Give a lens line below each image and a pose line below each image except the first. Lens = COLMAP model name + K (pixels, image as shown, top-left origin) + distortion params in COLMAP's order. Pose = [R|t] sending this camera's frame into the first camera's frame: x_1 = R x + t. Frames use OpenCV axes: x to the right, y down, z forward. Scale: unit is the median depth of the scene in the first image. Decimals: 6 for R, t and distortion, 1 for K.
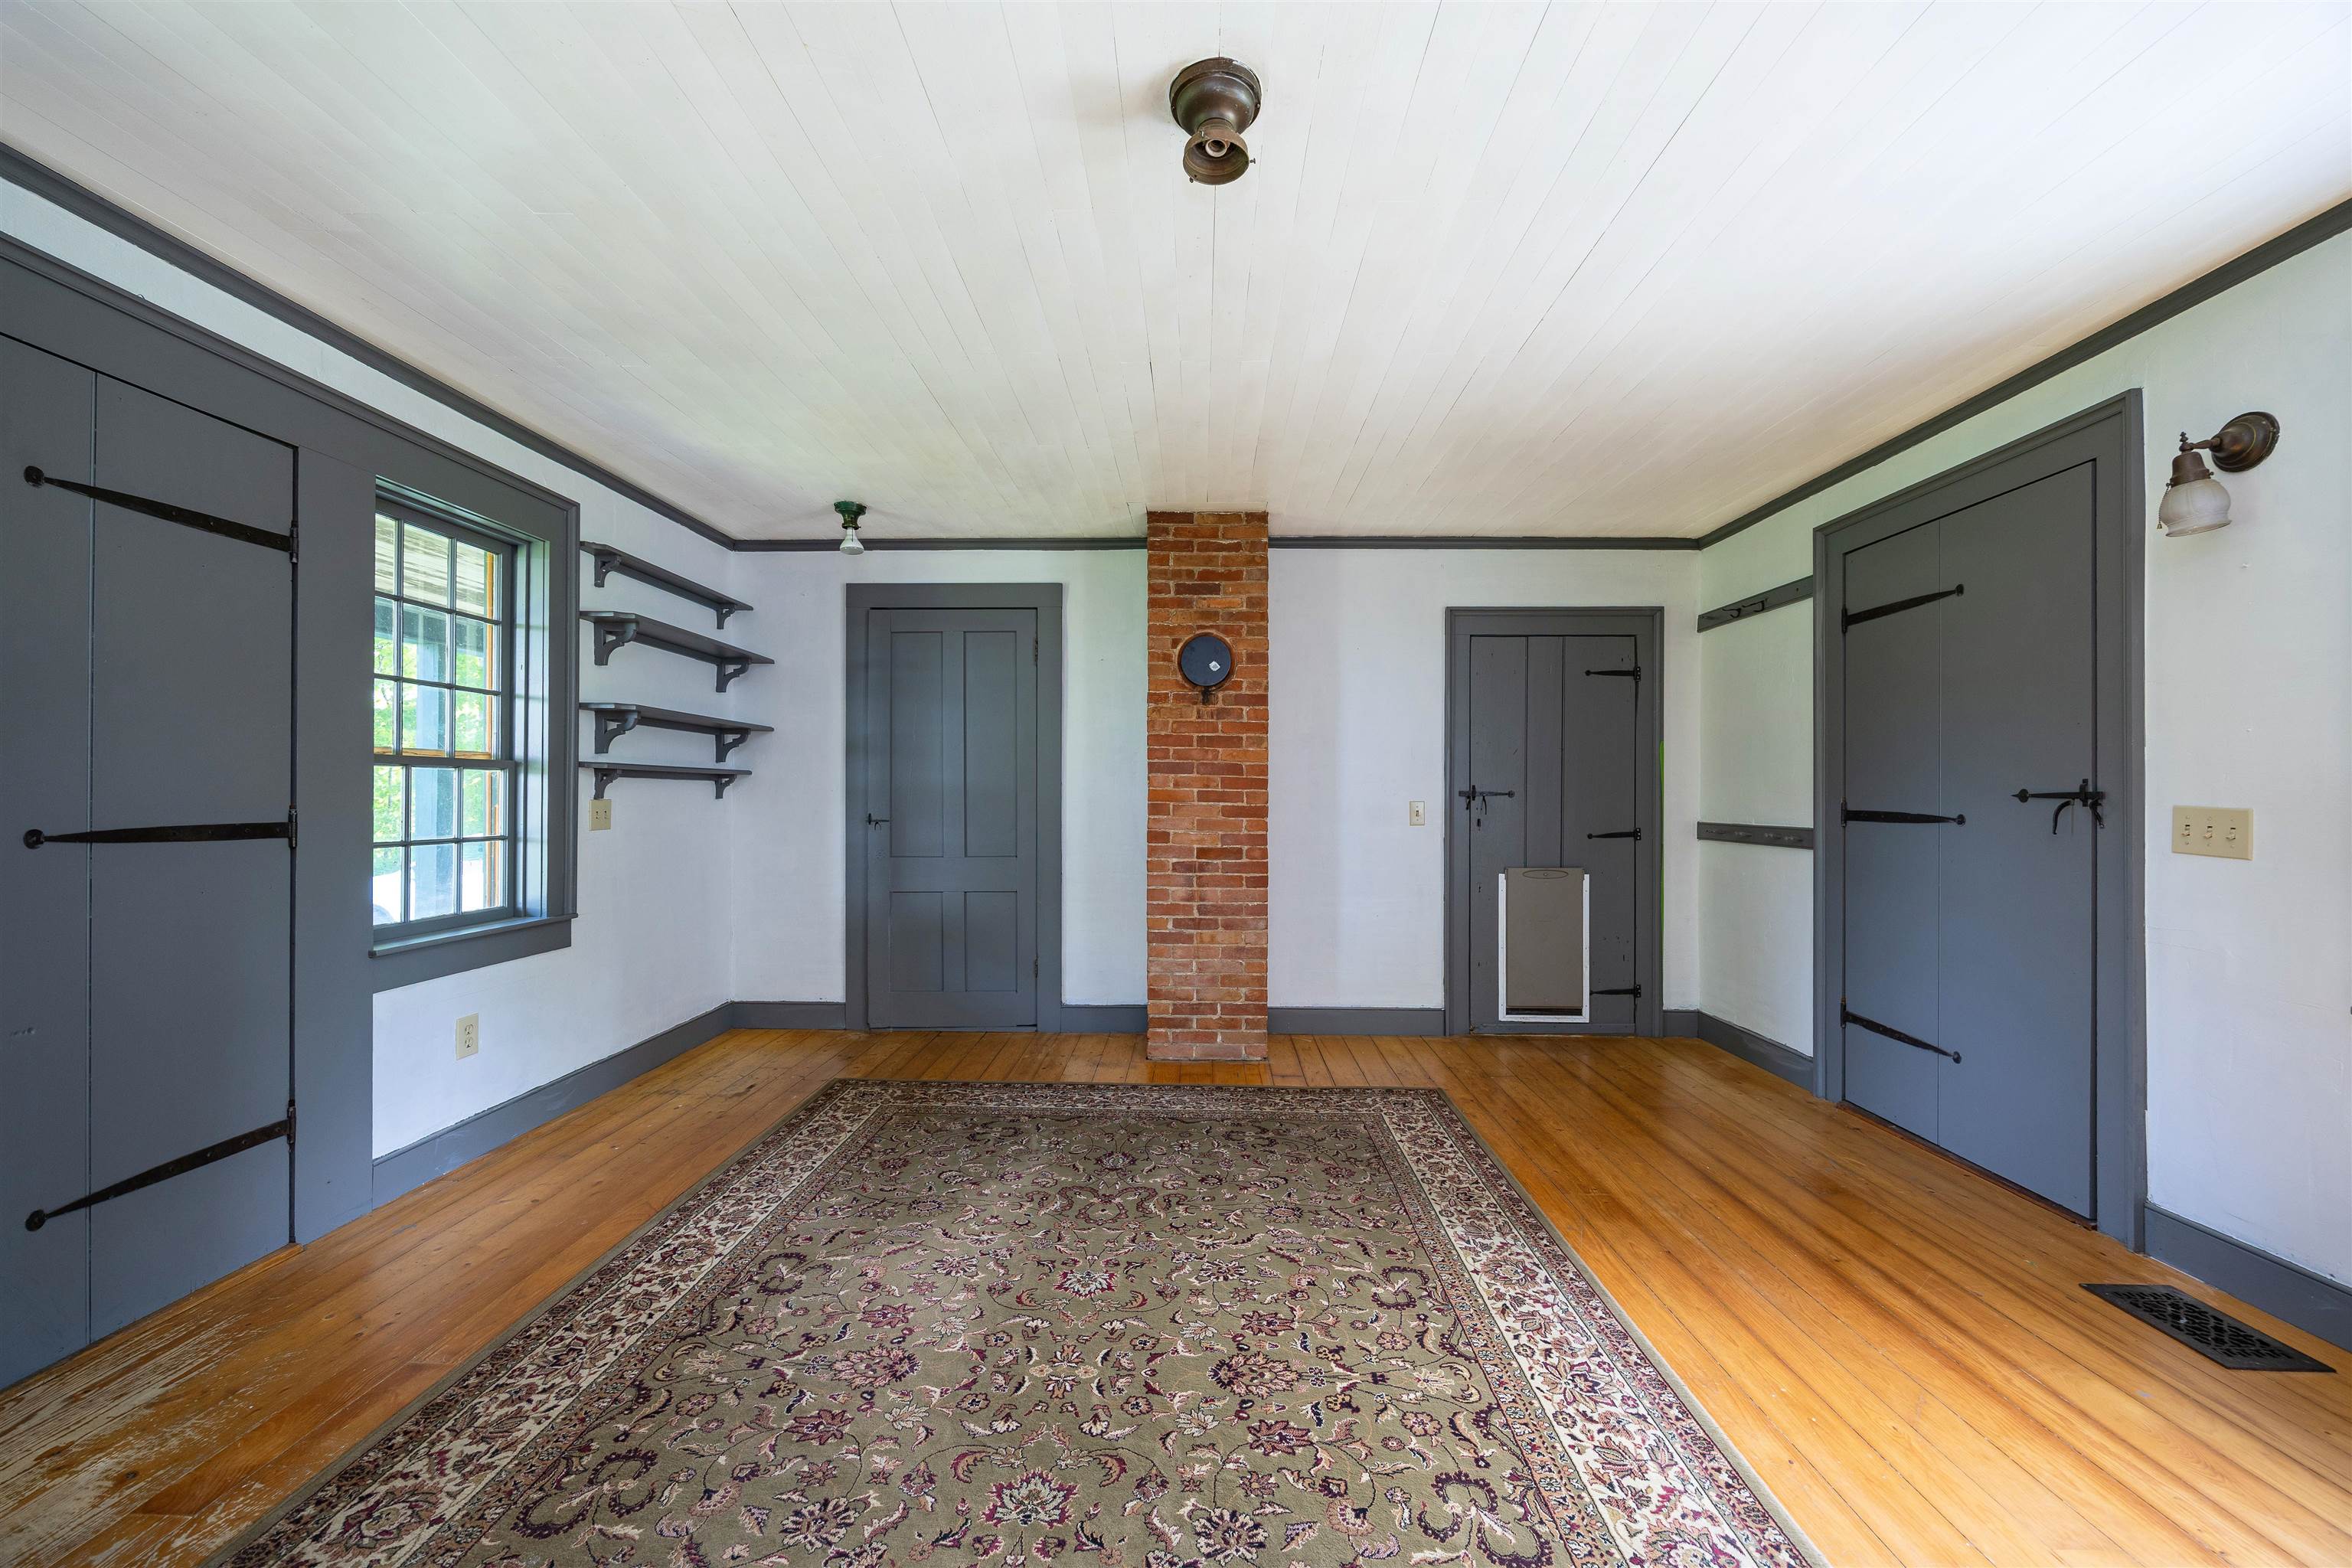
lens RADIAL K [[1027.6, 0, 1128.2], [0, 1027.6, 793.8], [0, 0, 1]] dist [-0.007949, 0.000605]
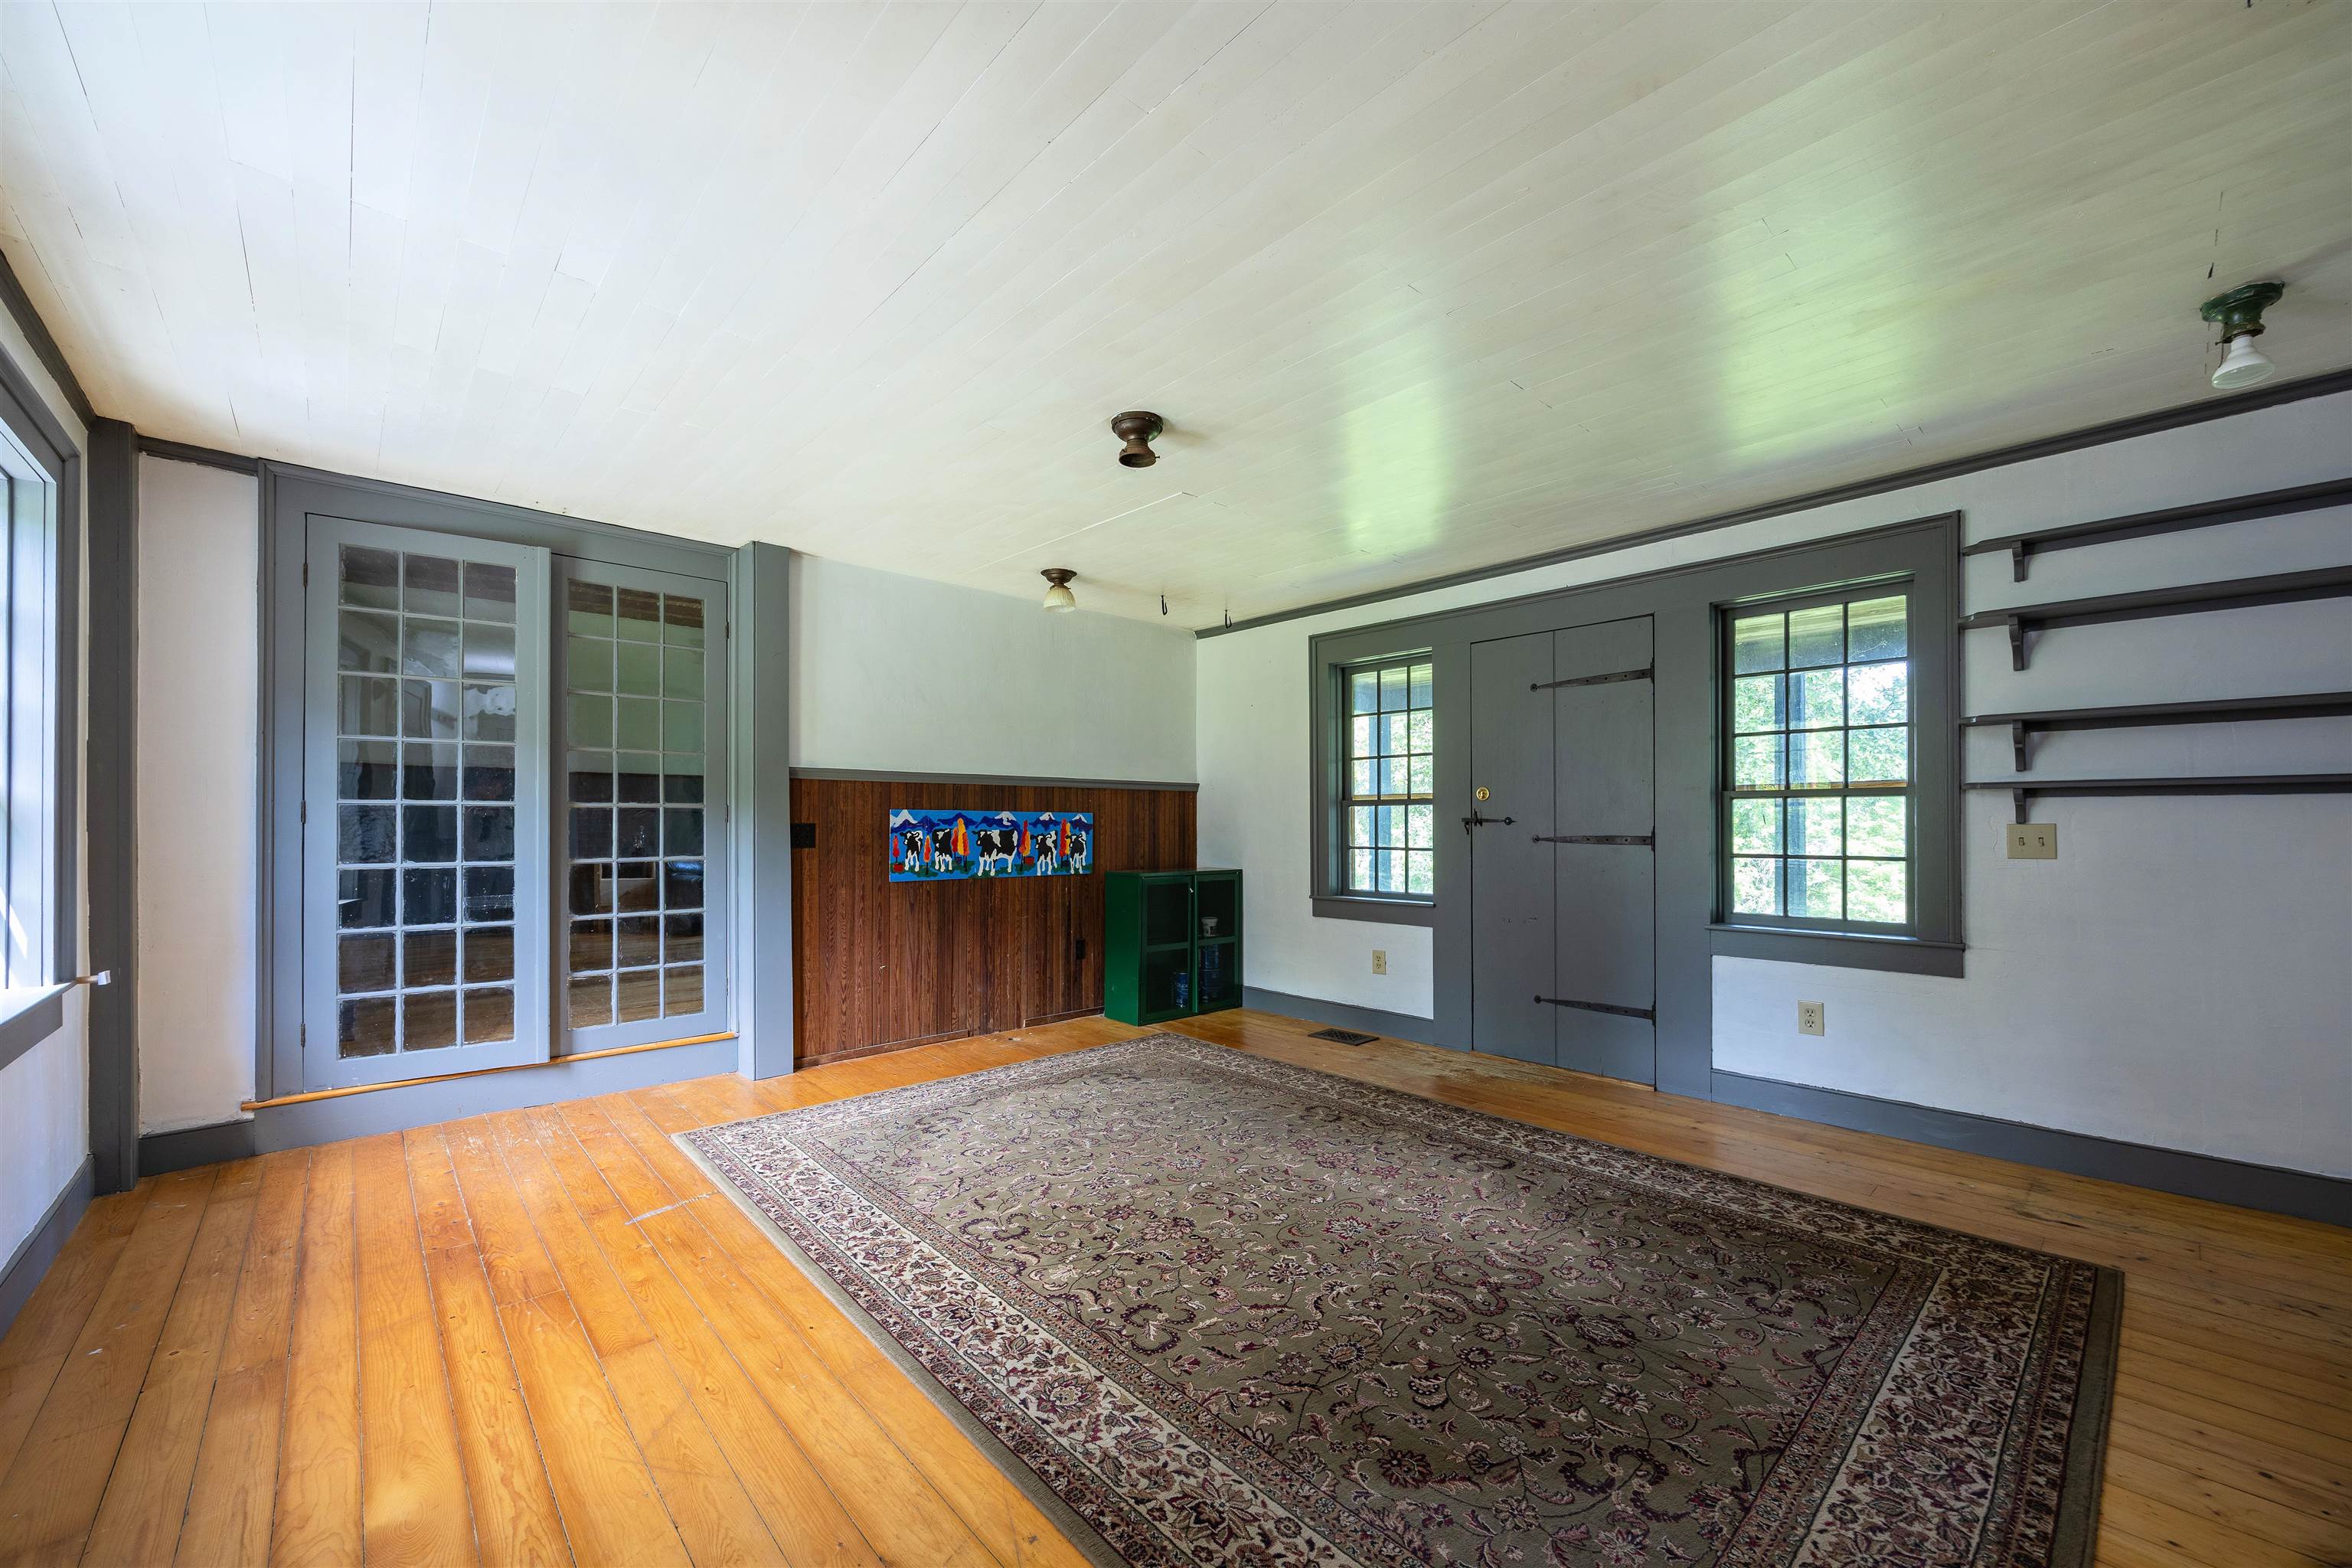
lens RADIAL K [[752.7, 0, 1125.2], [0, 752.7, 817.6], [0, 0, 1]] dist [-0.004488, -0.000025]
pose [[-0.734299, -0.001490, -0.678824, 0.734820], [0.005129, 0.999957, -0.007742, 0.002119], [0.678806, -0.009167, -0.734260, 1.450260]]
